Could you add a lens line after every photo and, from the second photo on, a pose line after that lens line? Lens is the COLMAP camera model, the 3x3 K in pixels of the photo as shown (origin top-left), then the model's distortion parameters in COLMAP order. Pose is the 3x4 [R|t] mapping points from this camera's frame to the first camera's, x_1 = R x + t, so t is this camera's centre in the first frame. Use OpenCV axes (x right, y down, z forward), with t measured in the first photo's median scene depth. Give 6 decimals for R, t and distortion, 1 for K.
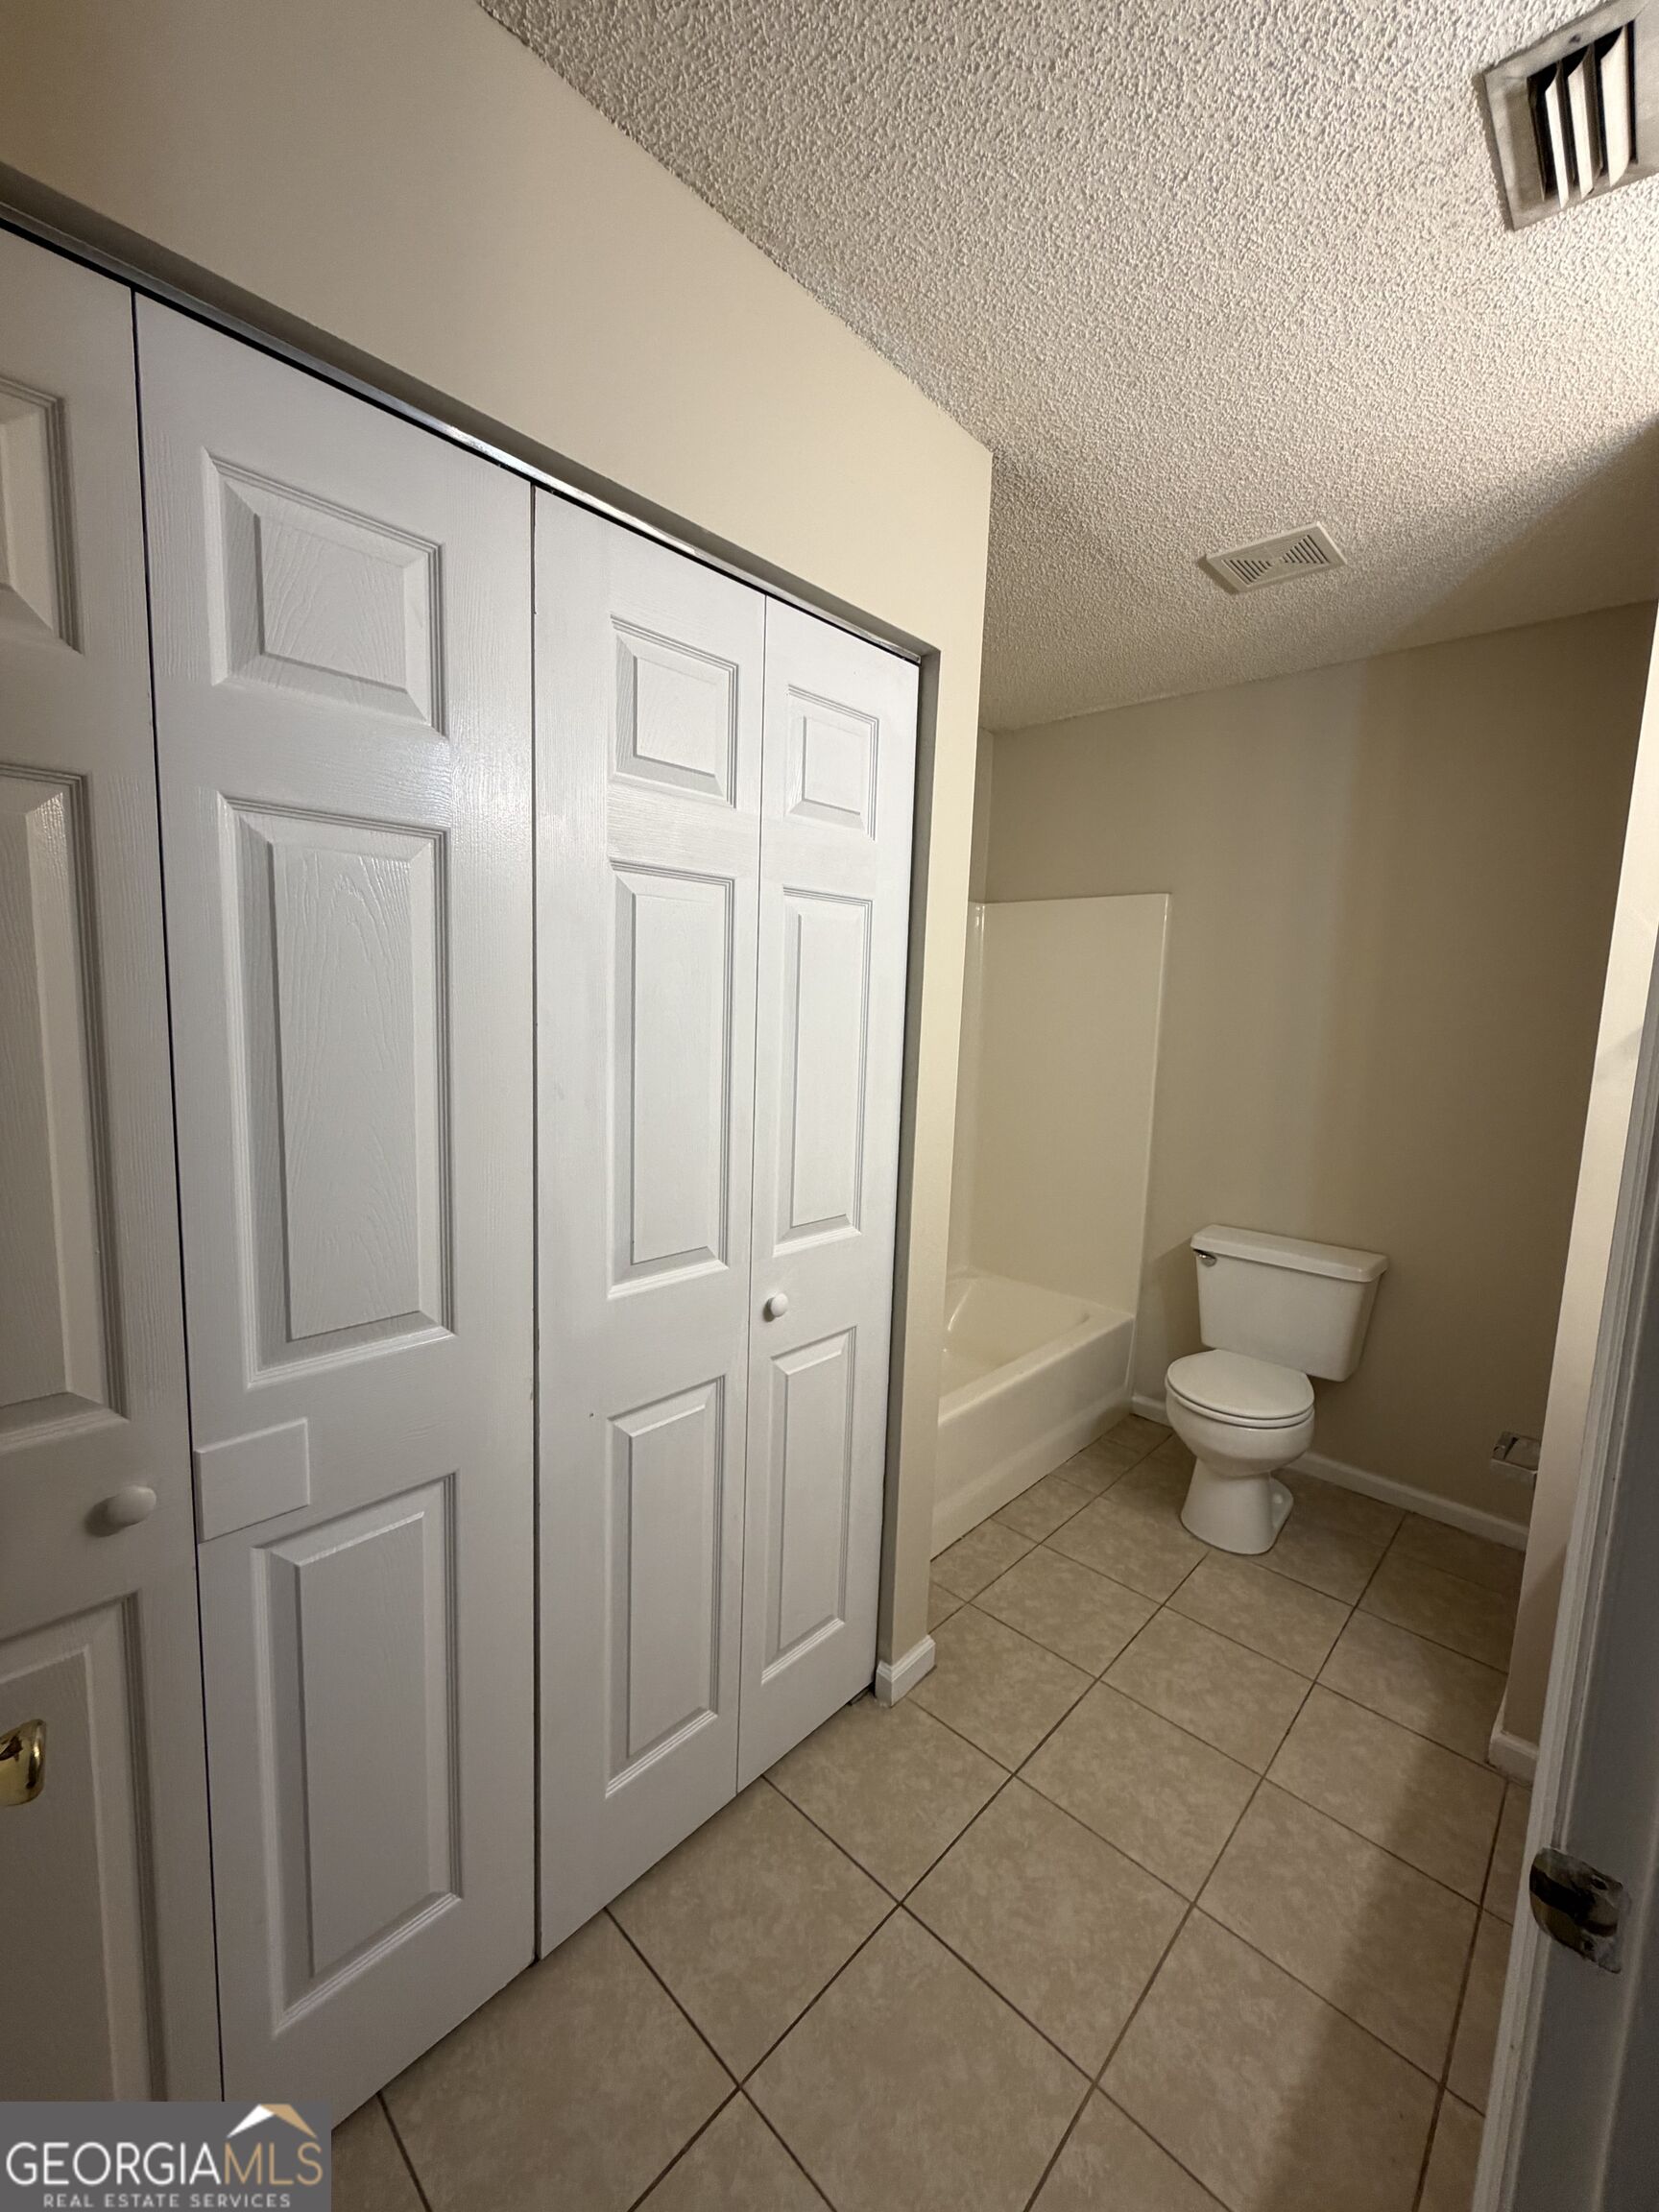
lens RADIAL K [[880.6, 0, 832.2], [0, 880.6, 1103.2], [0, 0, 1]] dist [-0.000248, -0.000017]
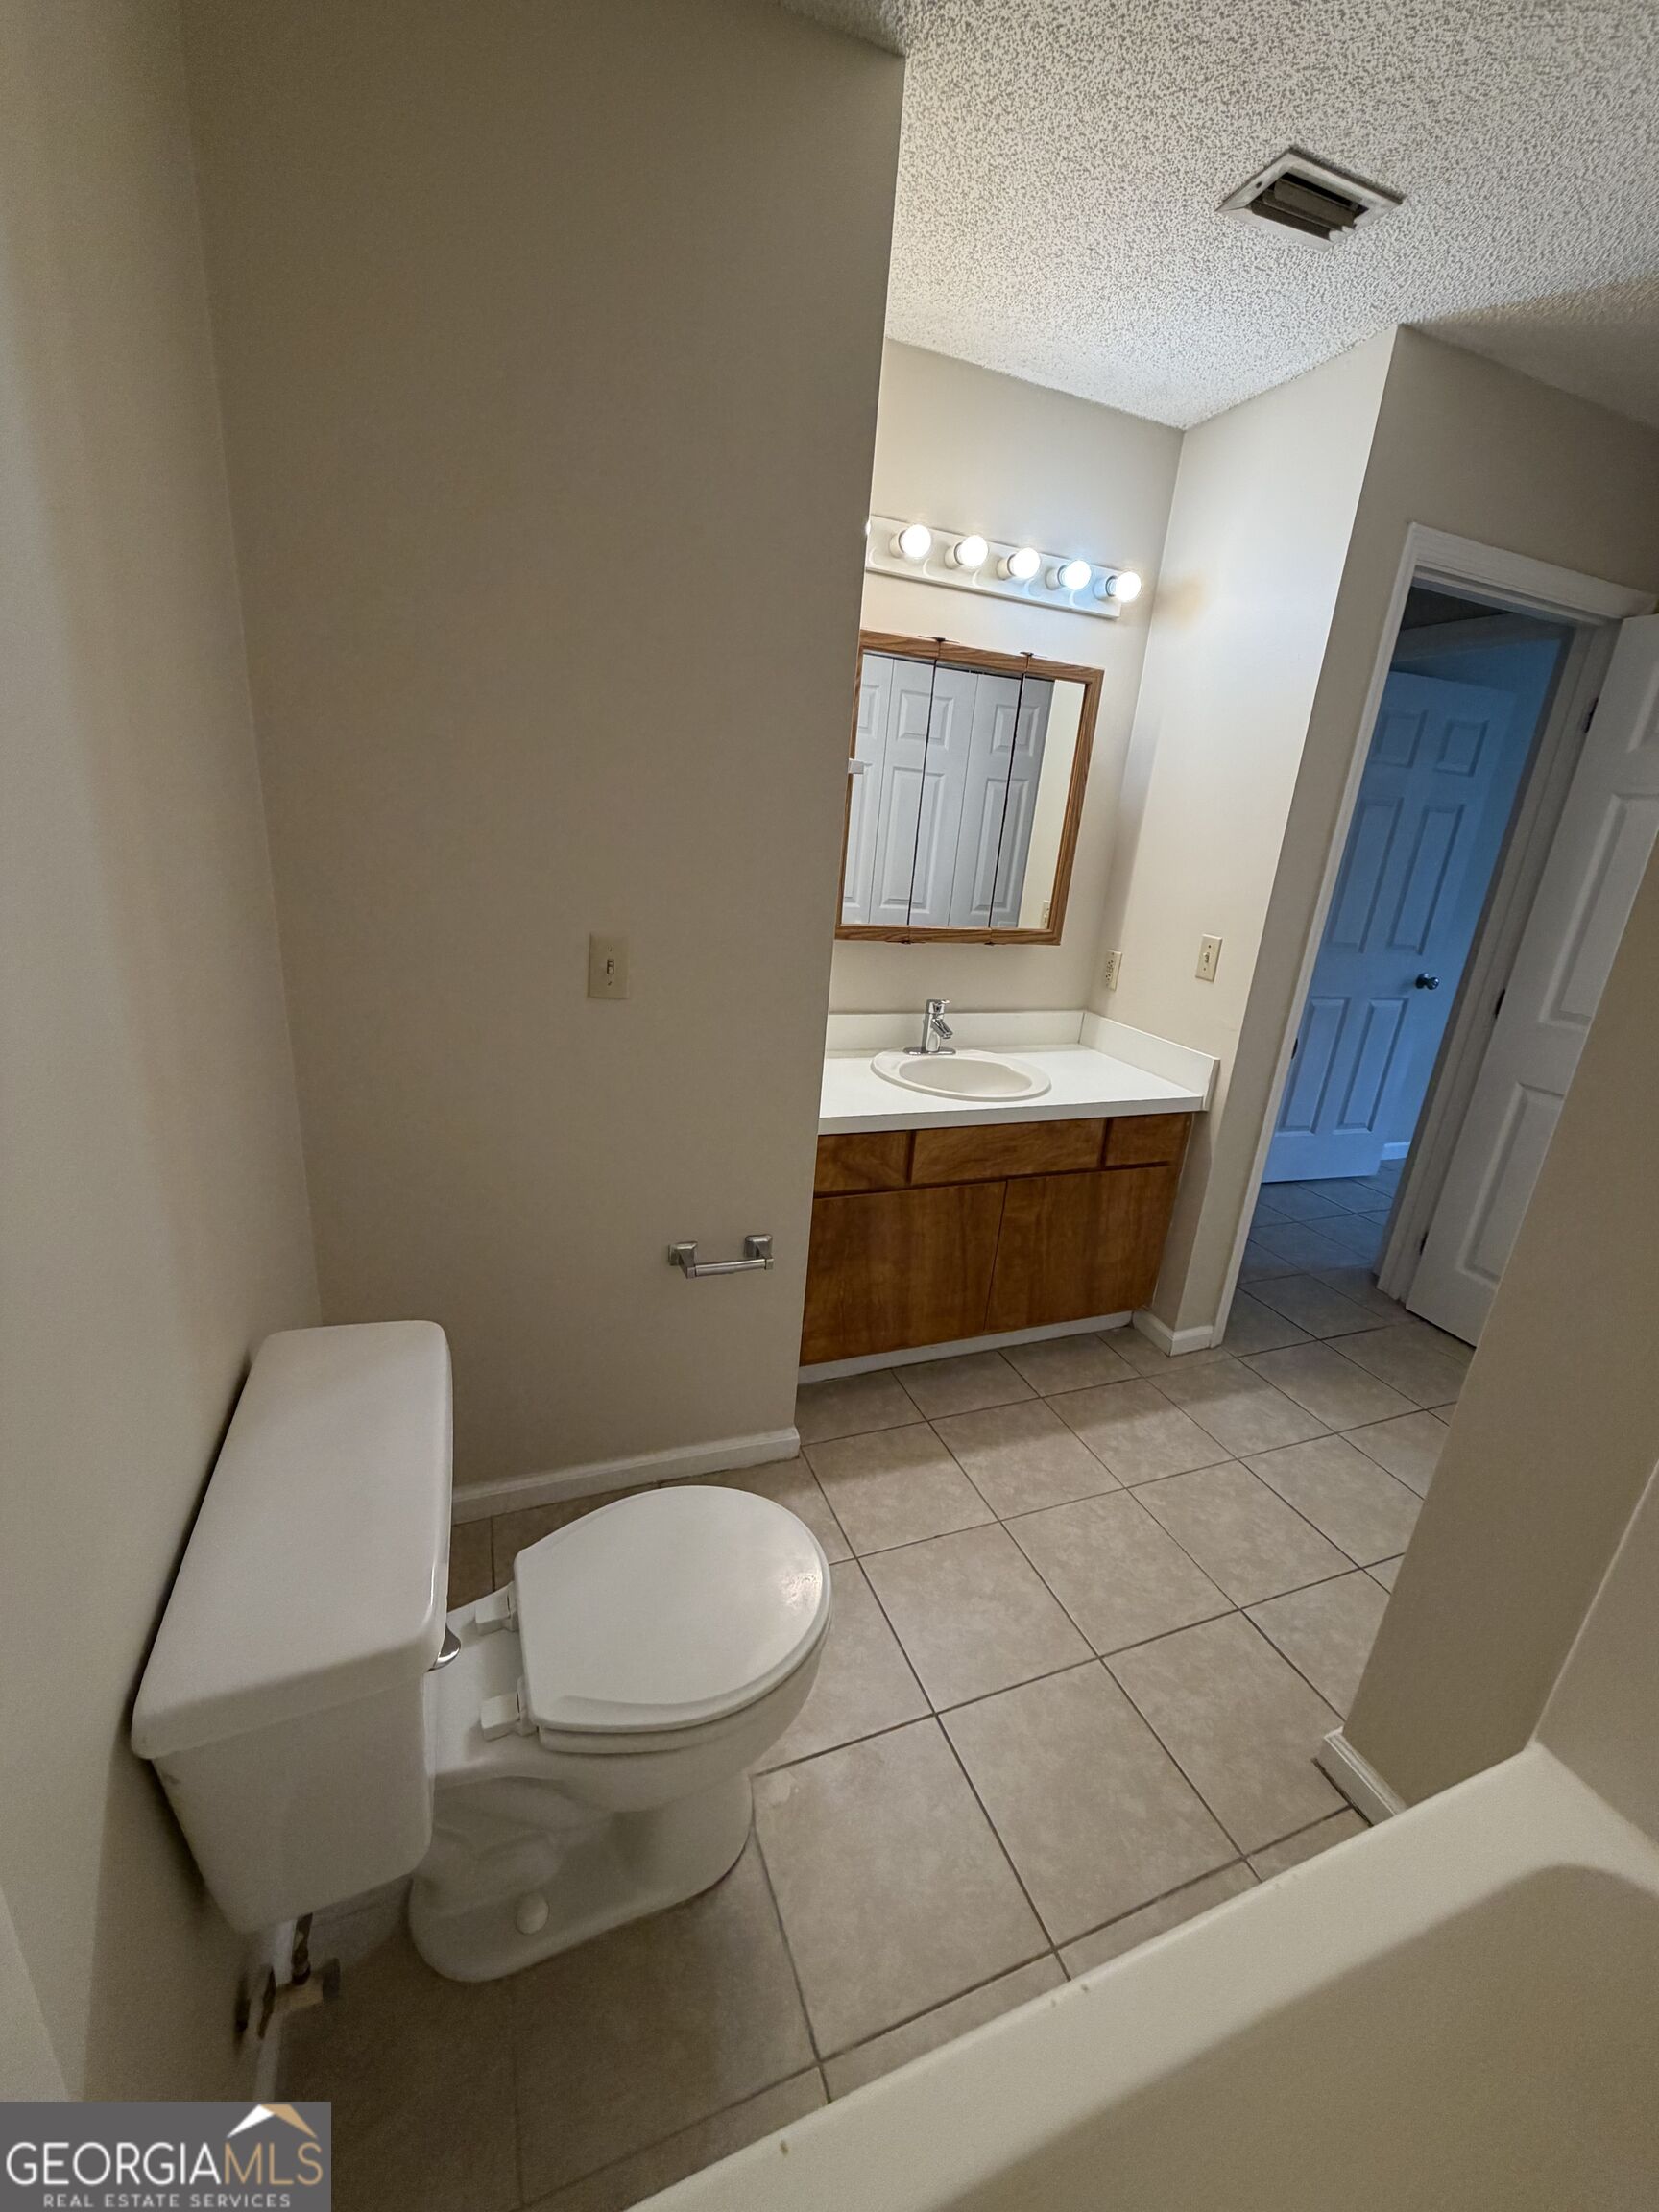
lens RADIAL K [[880.6, 0, 828.4], [0, 880.6, 1097.4], [0, 0, 1]] dist [-0.000248, -0.000017]
pose [[-0.899264, -0.236550, 0.367924, 0.330102], [-0.062645, 0.902130, 0.426892, -0.161940], [-0.432897, 0.360840, -0.826072, 1.517071]]
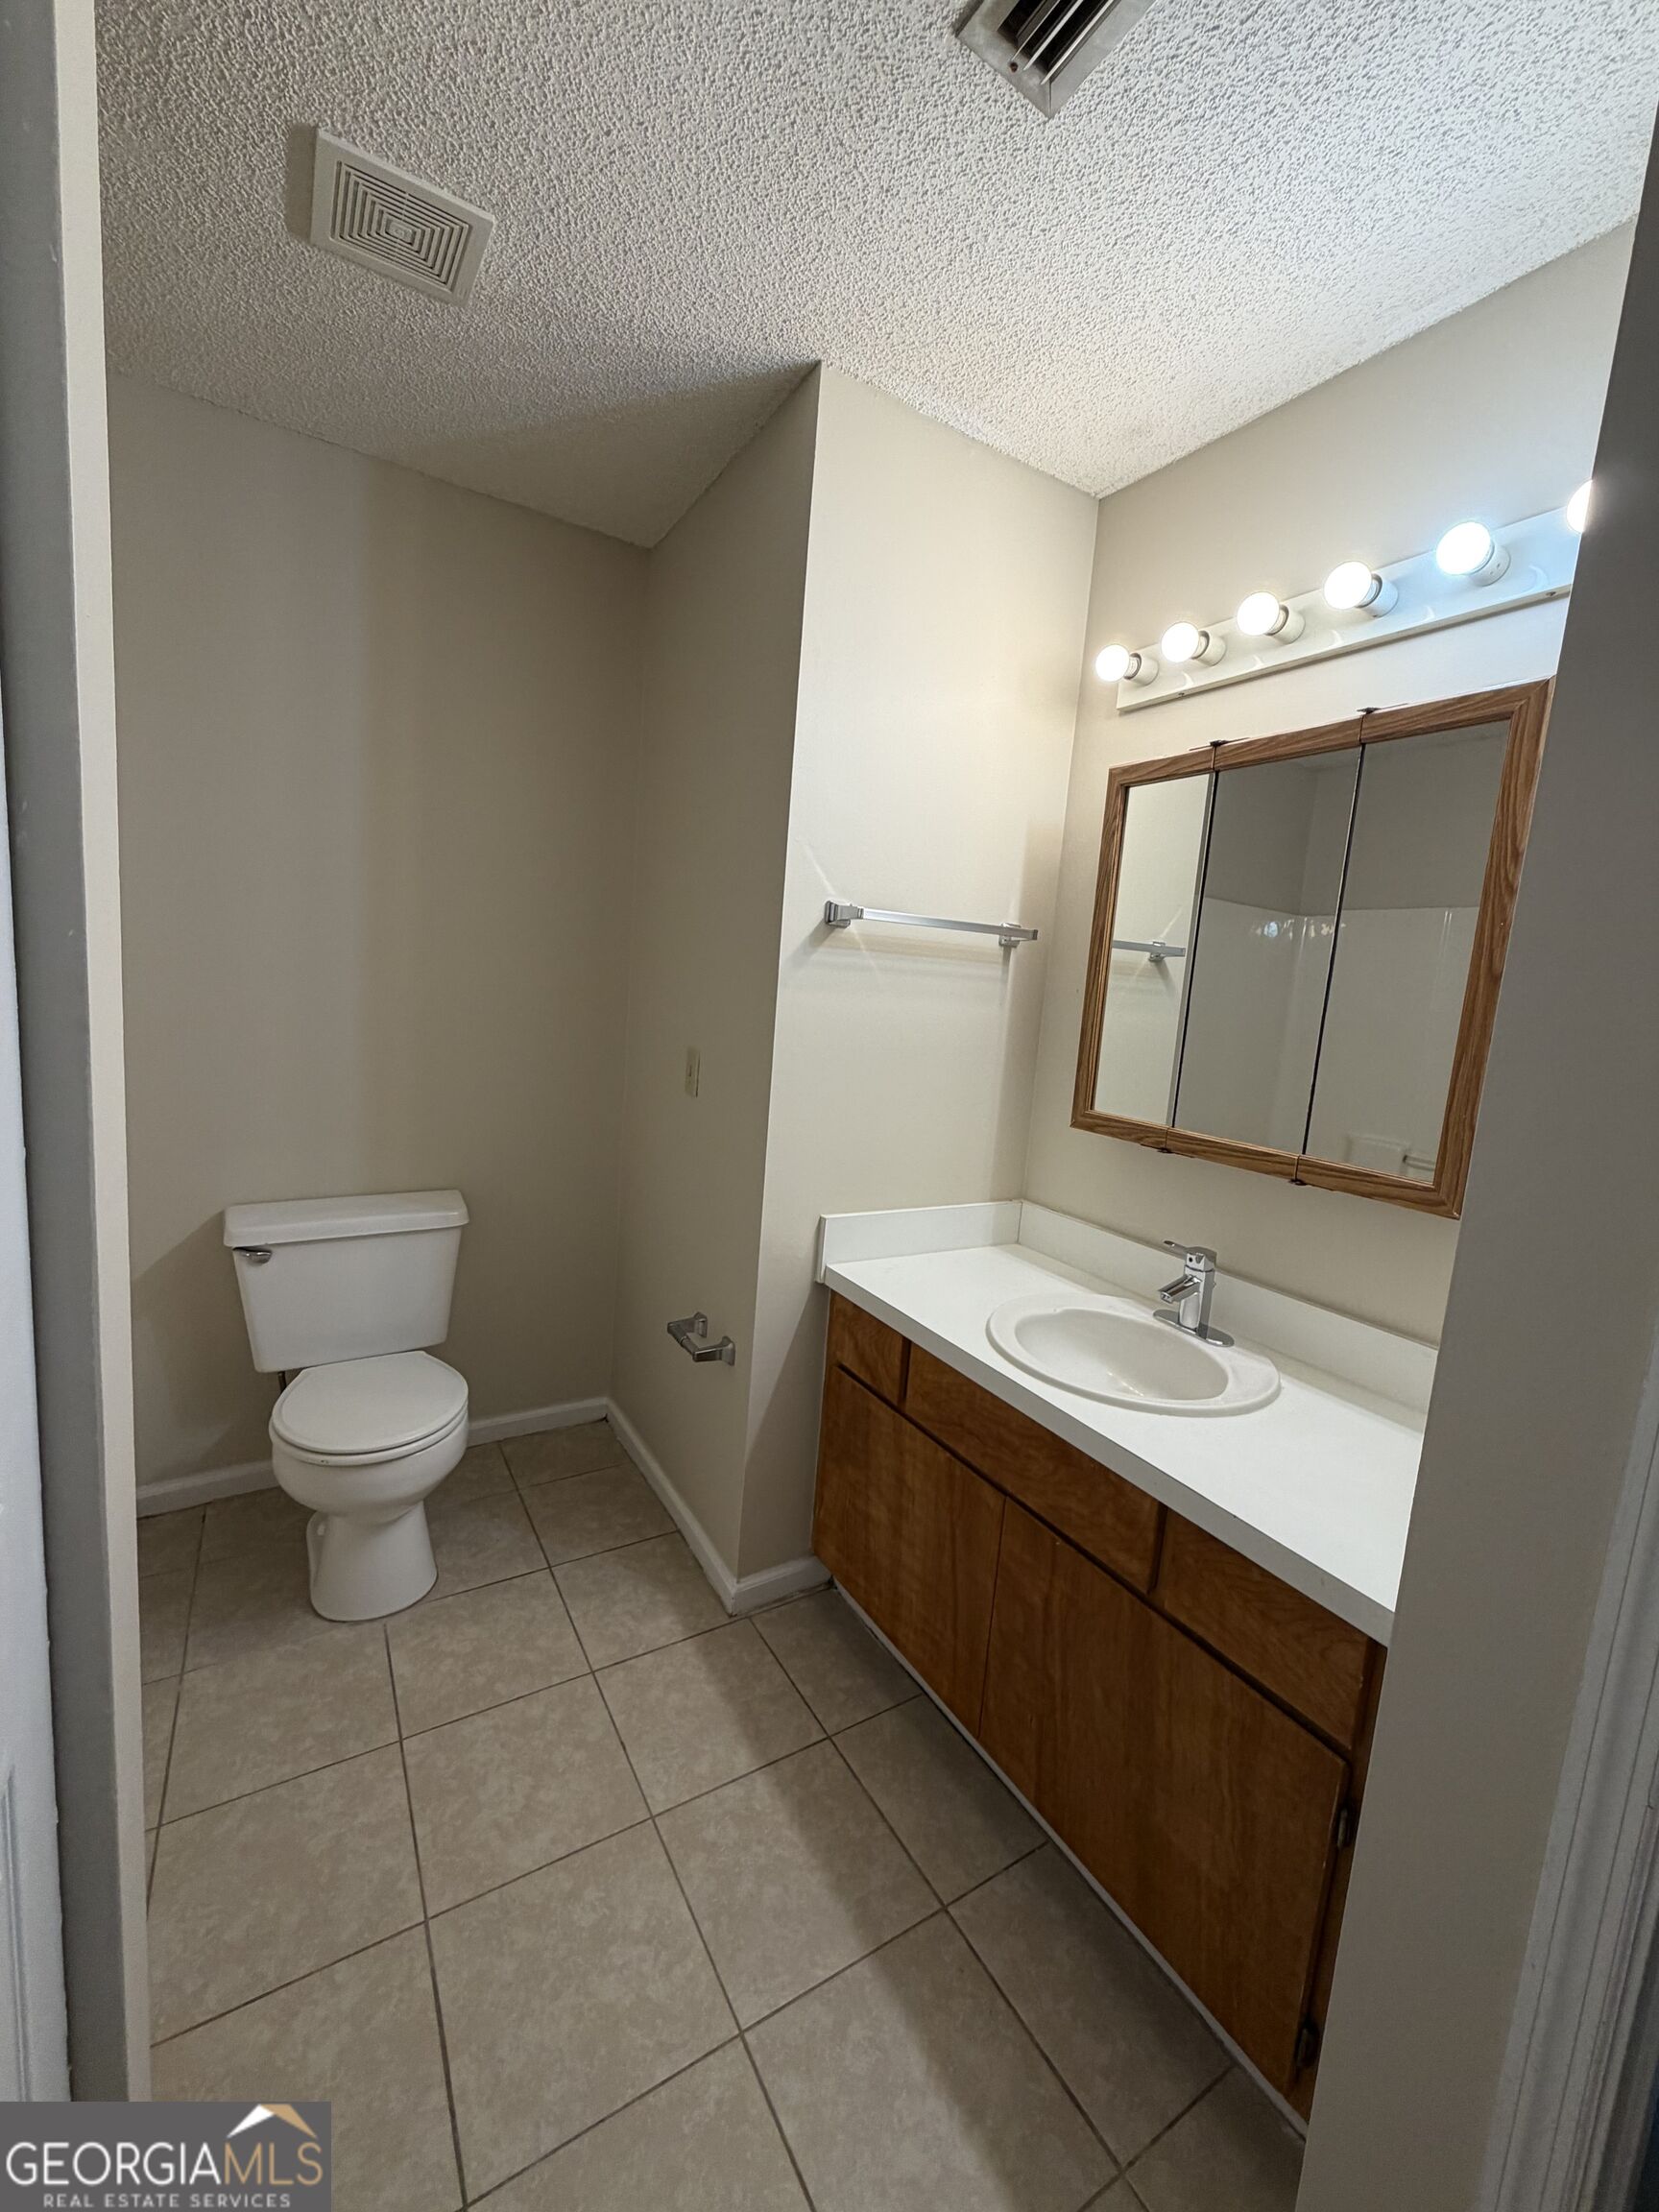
lens RADIAL K [[880.6, 0, 834.0], [0, 880.6, 1097.8], [0, 0, 1]] dist [-0.000248, -0.000017]
pose [[0.263132, -0.148547, 0.953255, -0.146915], [0.052660, 0.988813, 0.139552, -0.031438], [-0.963322, 0.013478, 0.268011, 0.487976]]
